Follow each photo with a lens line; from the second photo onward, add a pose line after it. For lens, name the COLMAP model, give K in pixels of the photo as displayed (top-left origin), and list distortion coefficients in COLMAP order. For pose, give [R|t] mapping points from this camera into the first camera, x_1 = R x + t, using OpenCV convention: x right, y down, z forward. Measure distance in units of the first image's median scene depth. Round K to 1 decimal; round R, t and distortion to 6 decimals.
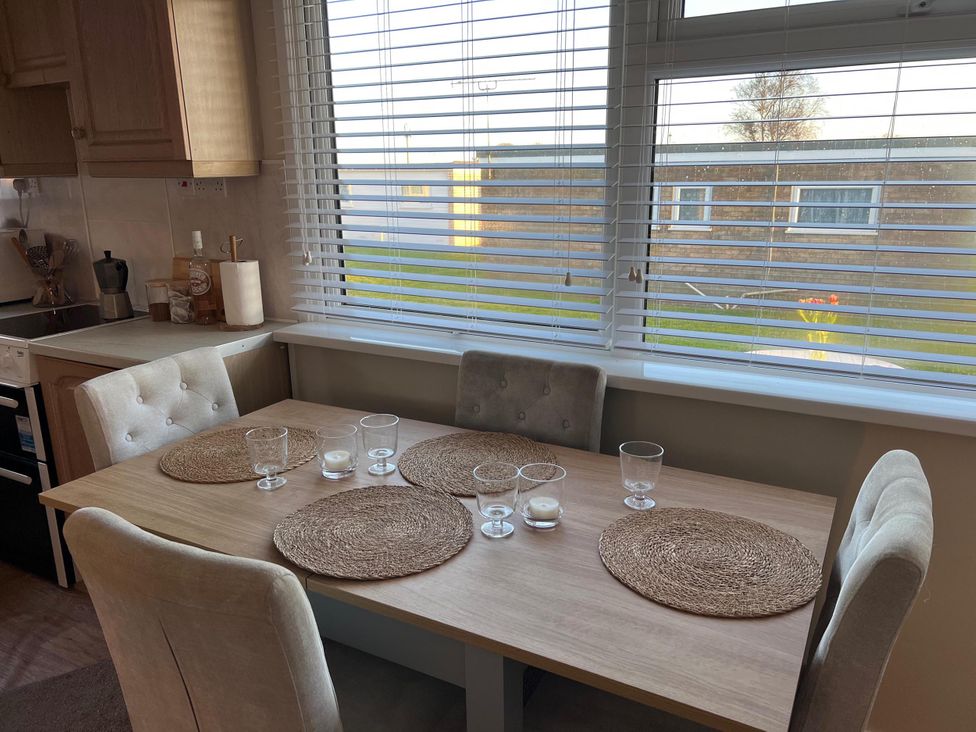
lens RADIAL K [[720.9, 0, 485.3], [0, 720.9, 375.5], [0, 0, 1]] dist [0.032224, -0.041482]
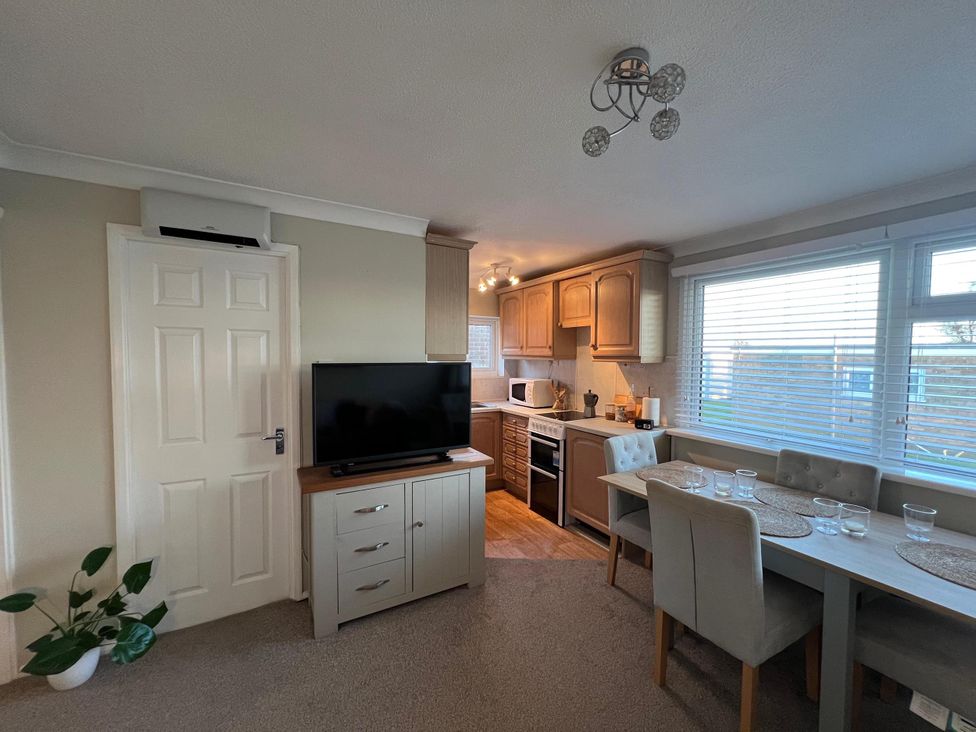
lens RADIAL K [[382.1, 0, 486.7], [0, 382.1, 370.9], [0, 0, 1]] dist [-0.014553, 0.002093]
pose [[0.848319, 0.039364, -0.528021, -0.187647], [-0.157634, 0.970790, -0.180882, 0.080265], [0.505477, 0.236680, 0.829744, -0.385734]]
